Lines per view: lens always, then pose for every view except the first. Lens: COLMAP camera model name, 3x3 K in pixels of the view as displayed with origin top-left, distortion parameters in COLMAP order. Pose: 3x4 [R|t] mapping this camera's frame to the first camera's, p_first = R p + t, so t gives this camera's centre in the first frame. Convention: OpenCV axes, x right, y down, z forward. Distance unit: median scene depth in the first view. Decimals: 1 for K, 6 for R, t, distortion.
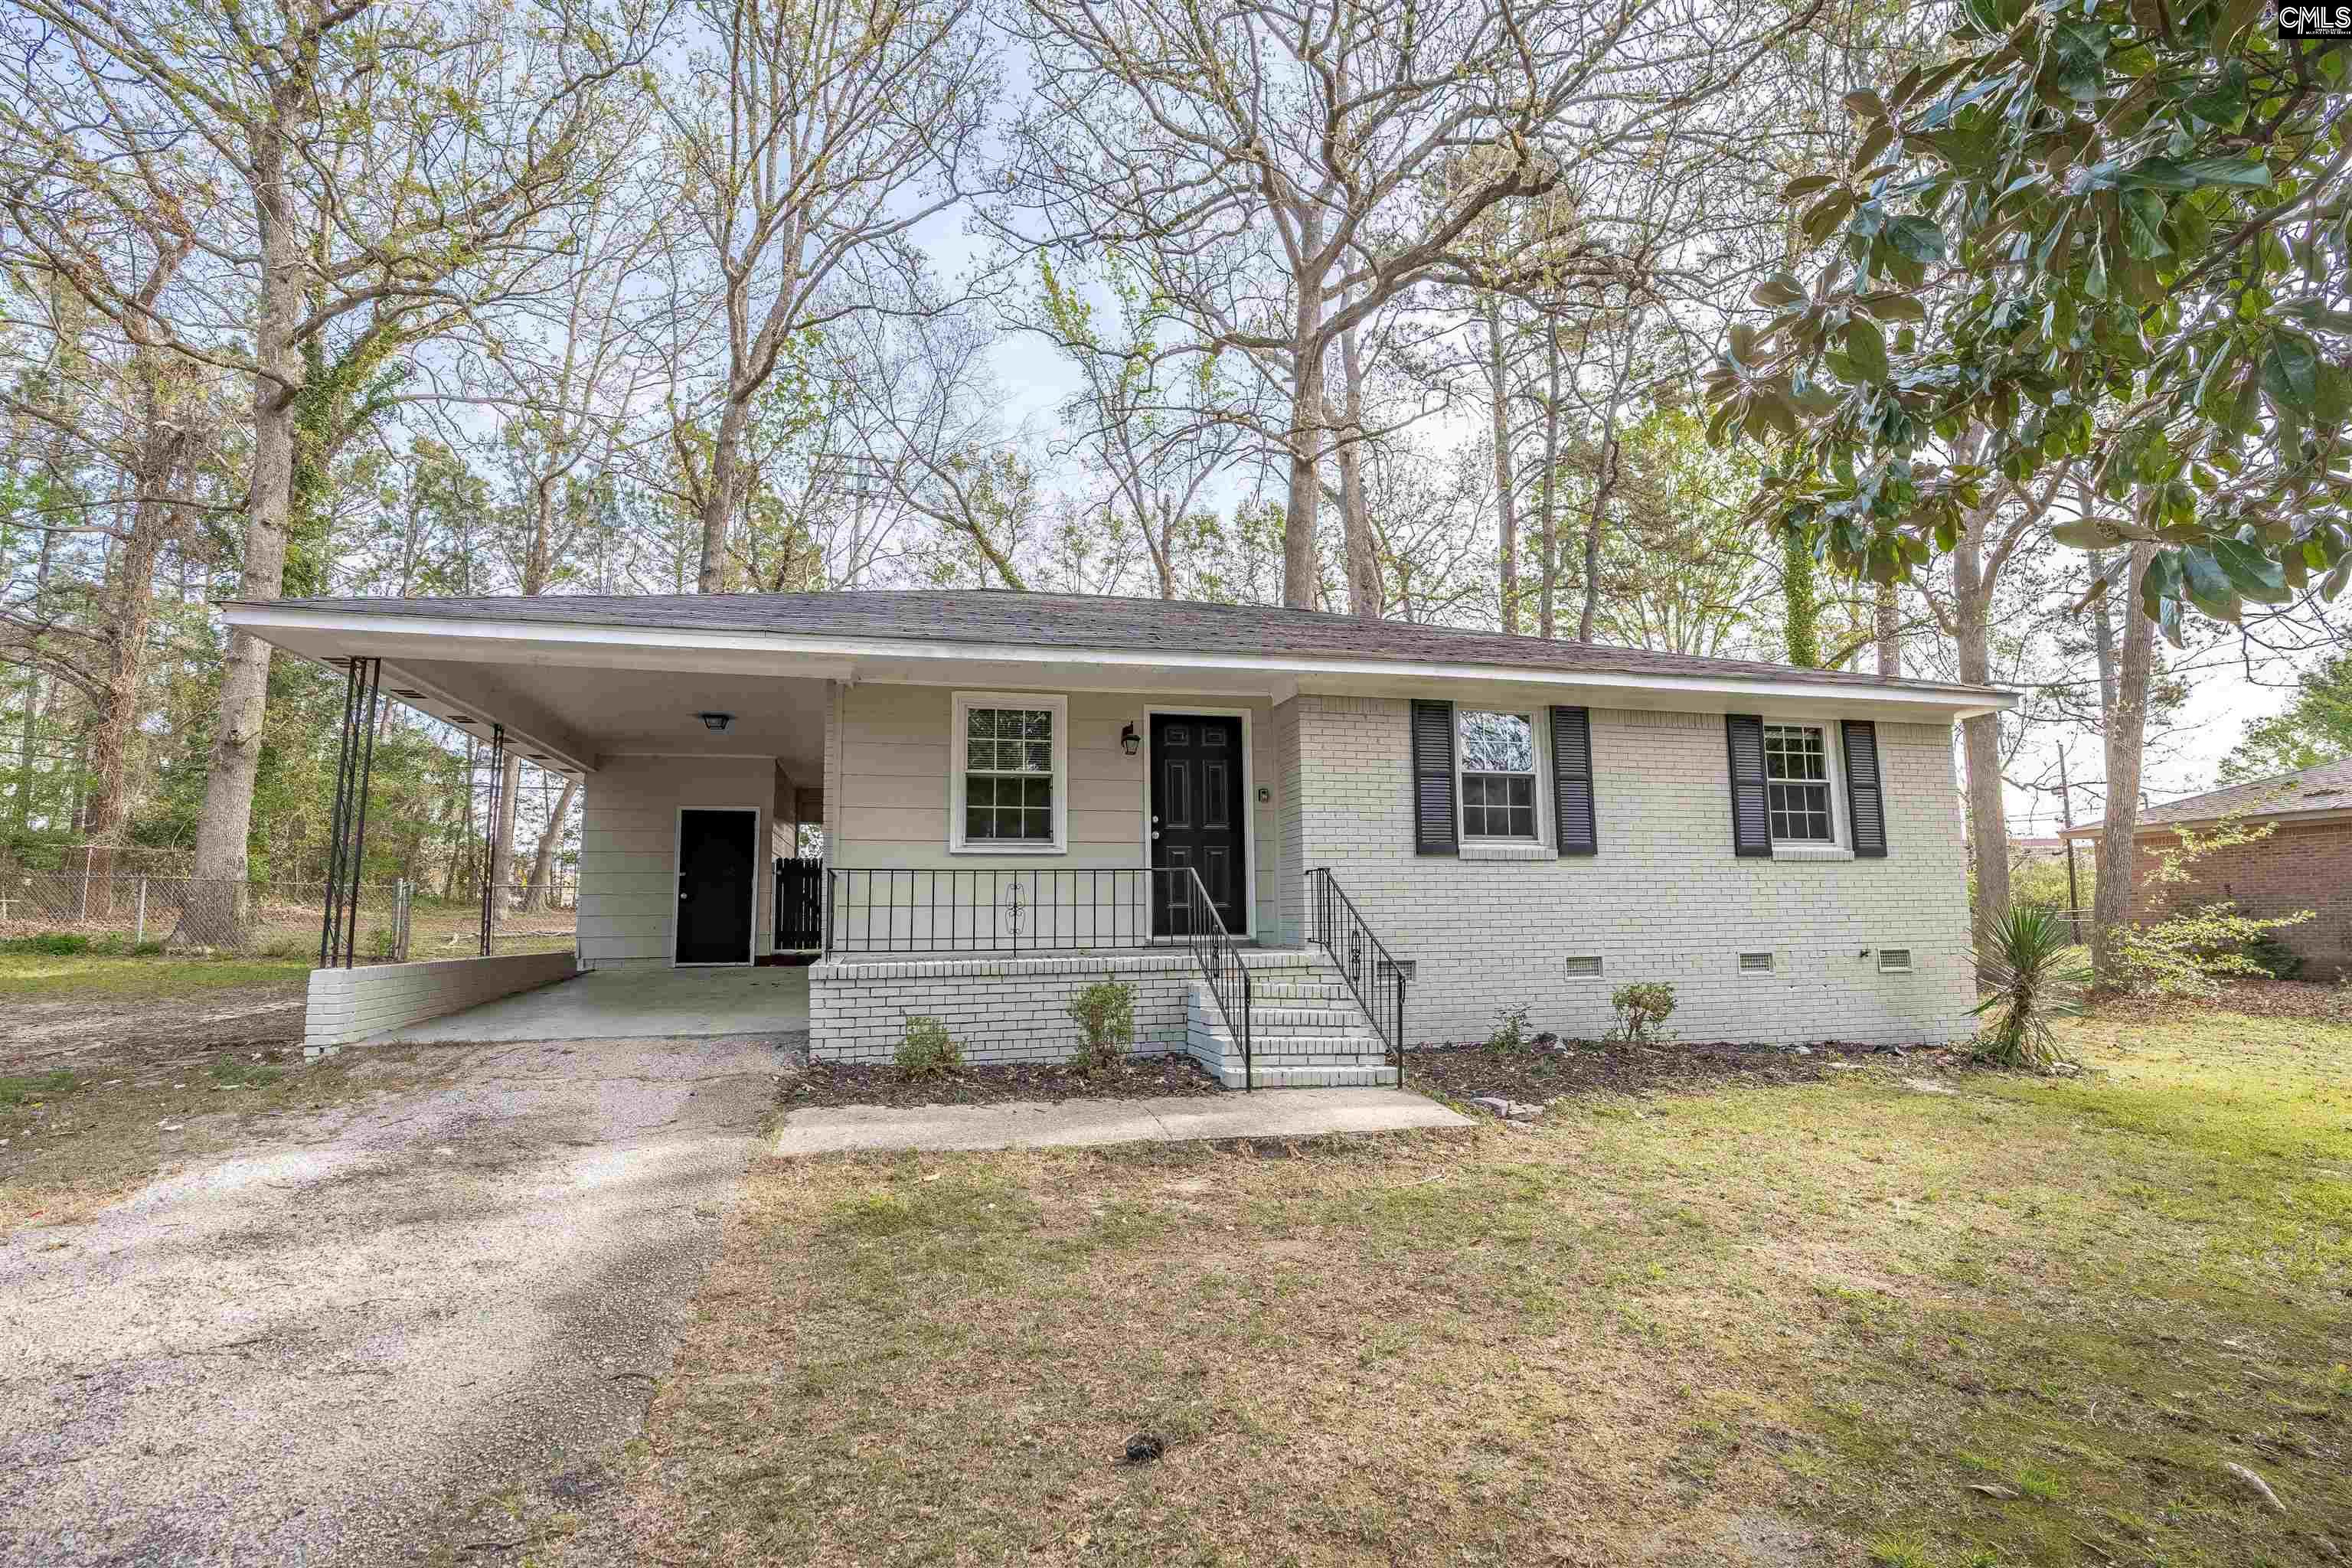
lens RADIAL K [[1096.0, 0, 1184.7], [0, 1096.0, 789.8], [0, 0, 1]] dist [-0.021629, 0.000650]
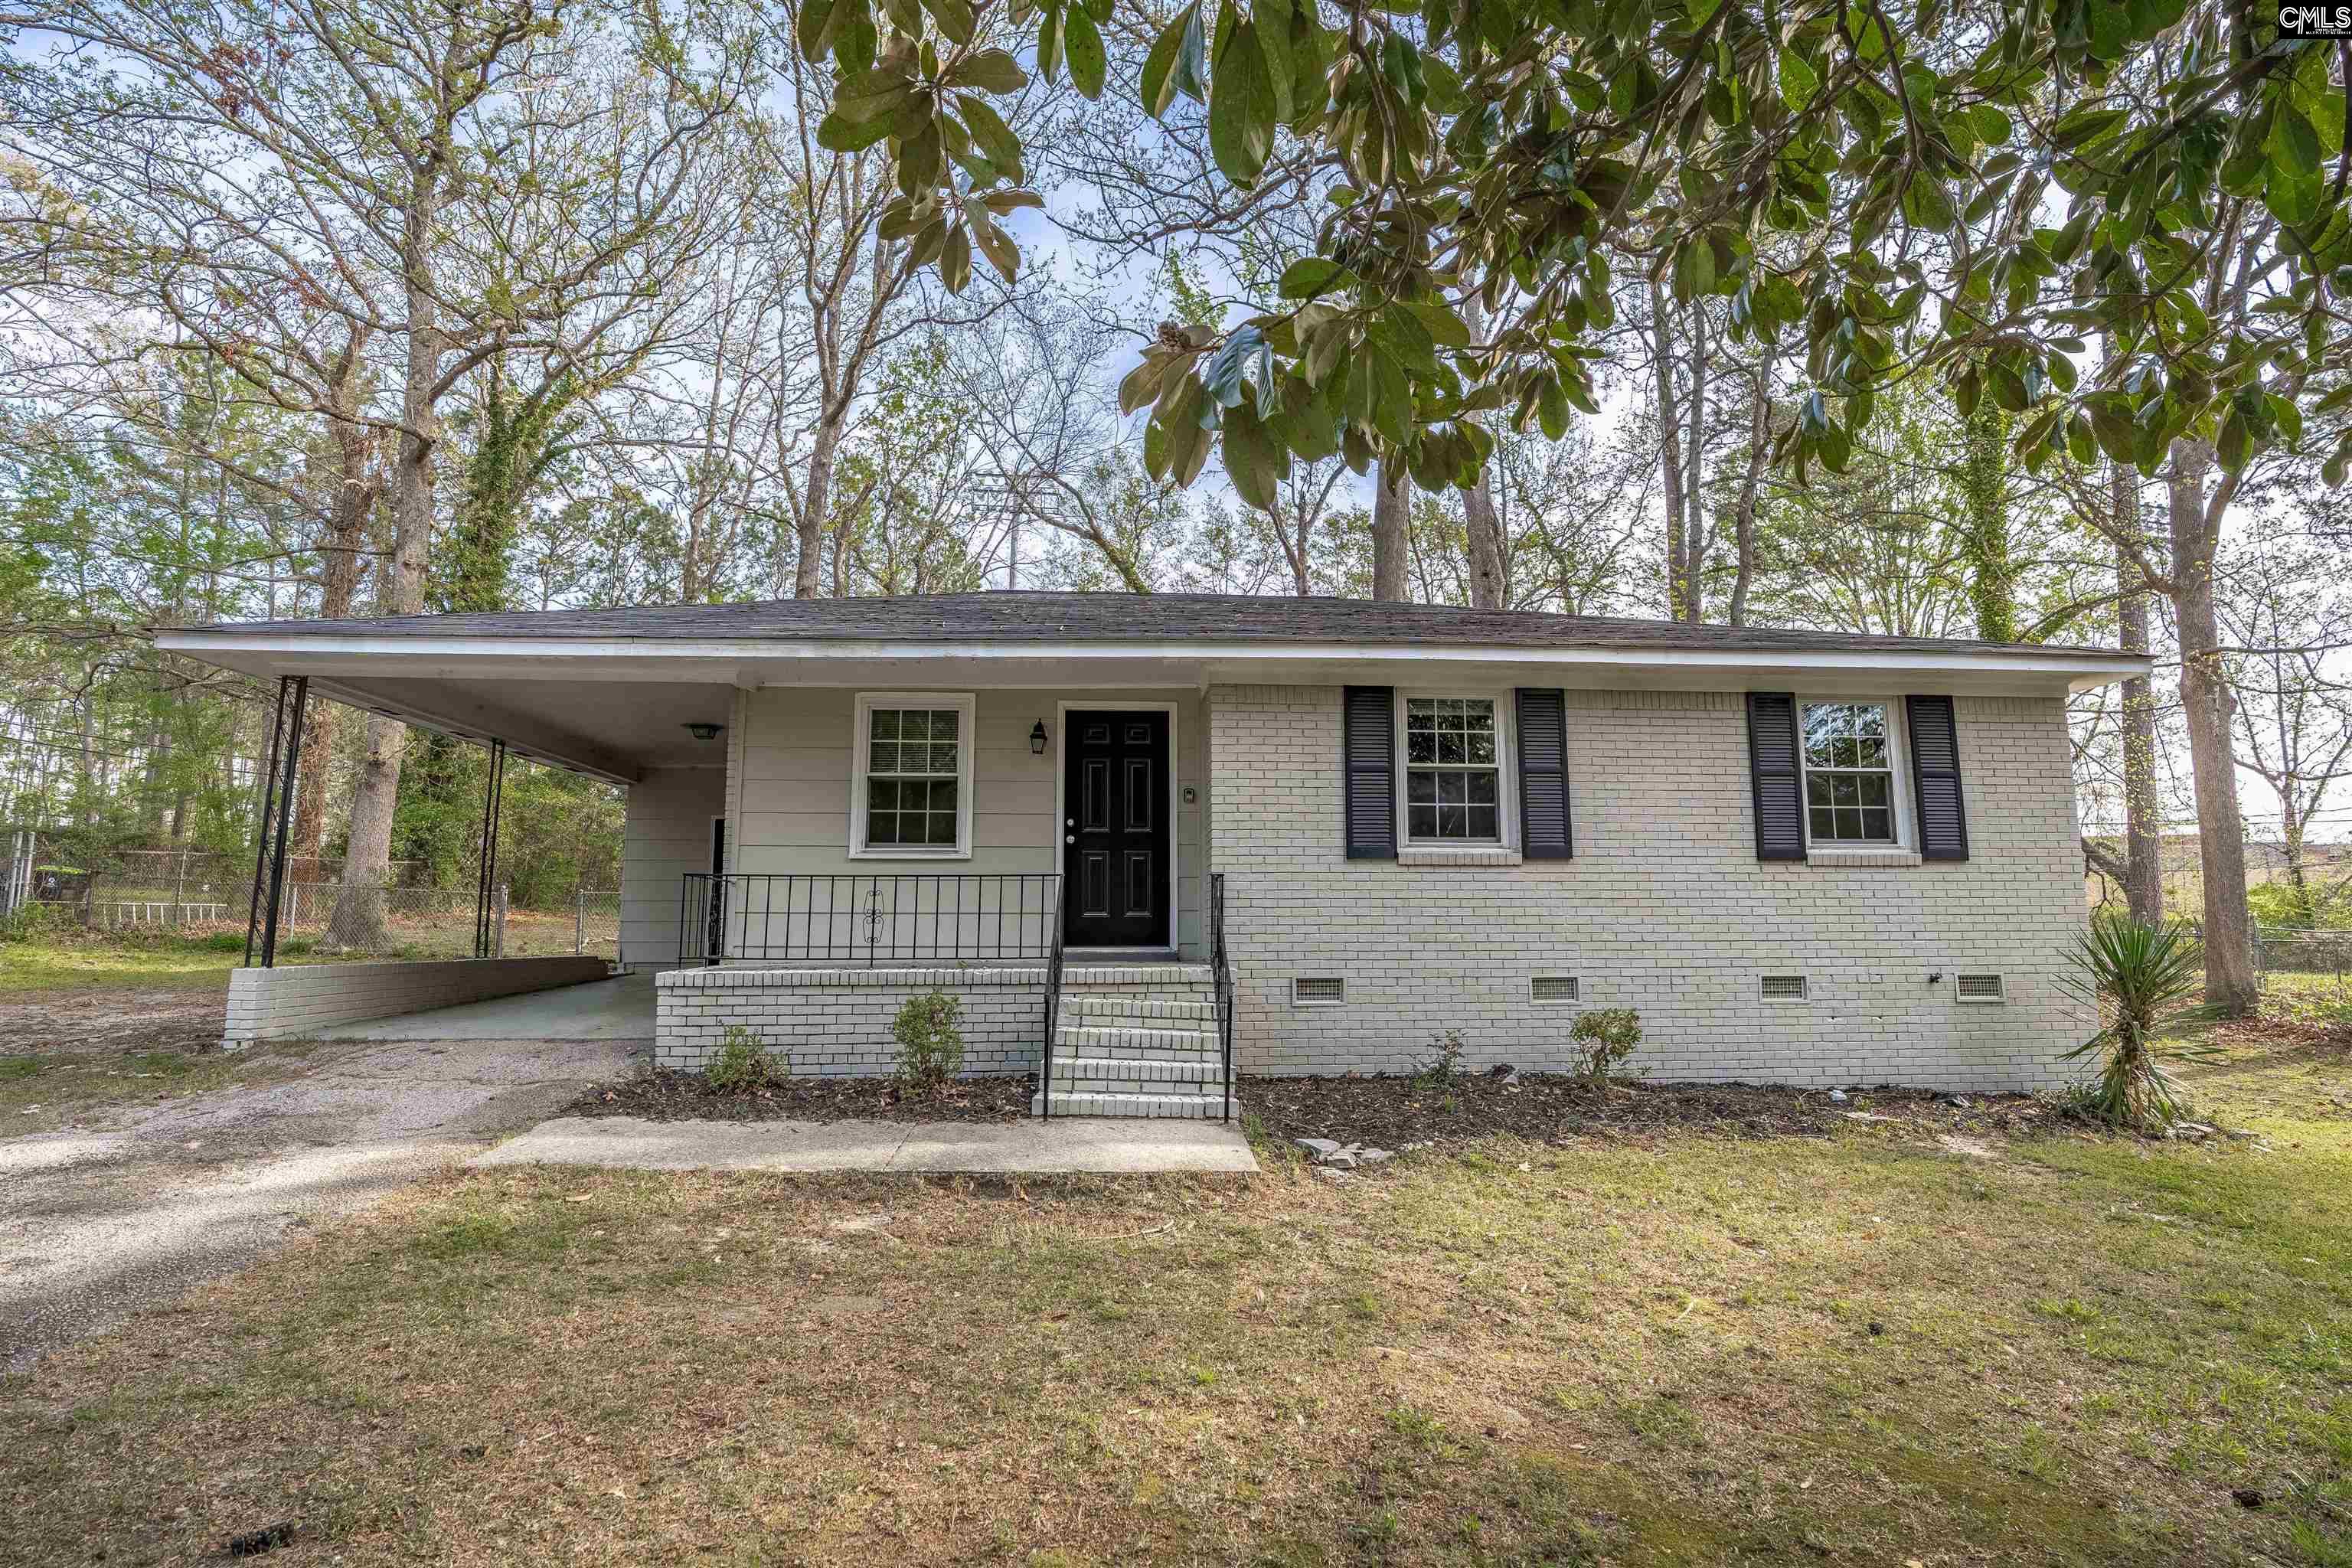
lens RADIAL K [[1107.9, 0, 1187.9], [0, 1107.9, 786.0], [0, 0, 1]] dist [-0.021220, 0.001303]
pose [[0.982014, -0.015249, -0.188192, 0.254106], [0.012989, 0.999828, -0.013239, 0.009682], [0.188362, 0.010557, 0.982043, 0.087912]]
